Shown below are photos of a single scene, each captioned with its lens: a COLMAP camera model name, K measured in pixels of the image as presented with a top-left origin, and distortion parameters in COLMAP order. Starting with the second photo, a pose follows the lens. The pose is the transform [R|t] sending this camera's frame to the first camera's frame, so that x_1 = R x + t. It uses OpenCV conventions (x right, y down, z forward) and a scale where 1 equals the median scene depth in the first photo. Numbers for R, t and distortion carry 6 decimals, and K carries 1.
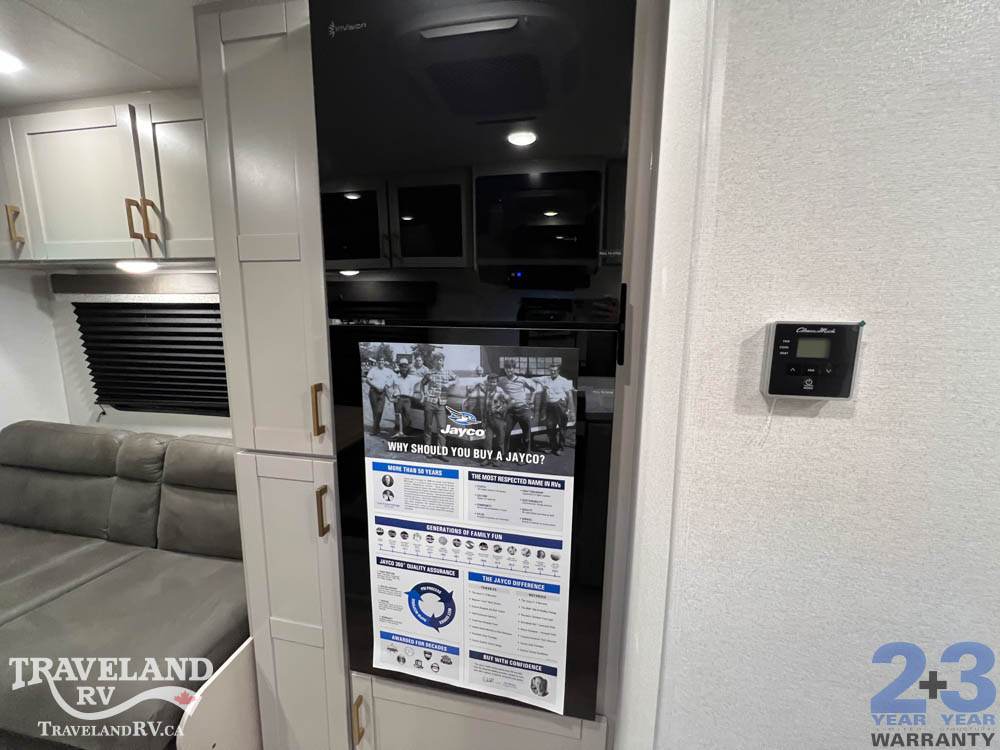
lens RADIAL K [[401.9, 0, 500.7], [0, 401.9, 372.1], [0, 0, 1]] dist [-0.000602, -0.000331]
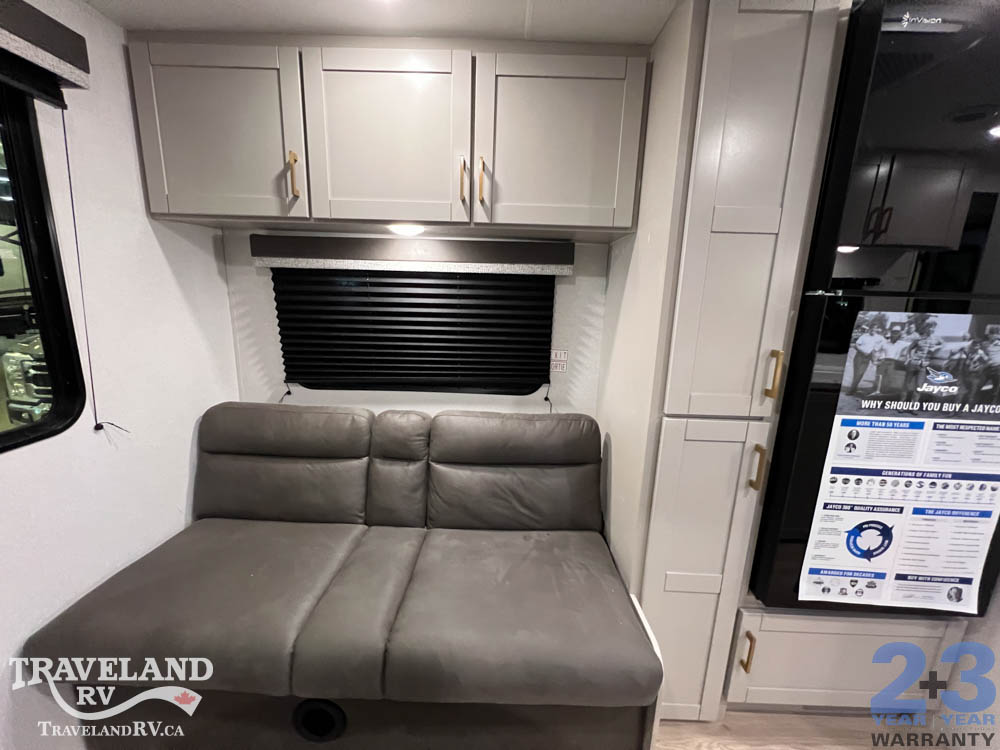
lens RADIAL K [[401.9, 0, 500.7], [0, 401.9, 372.1], [0, 0, 1]] dist [-0.000602, -0.000331]
pose [[0.984737, -0.015771, 0.173336, -1.471536], [0.006921, 0.998647, 0.051546, 0.028607], [-0.173914, -0.049560, 0.983513, 0.067273]]
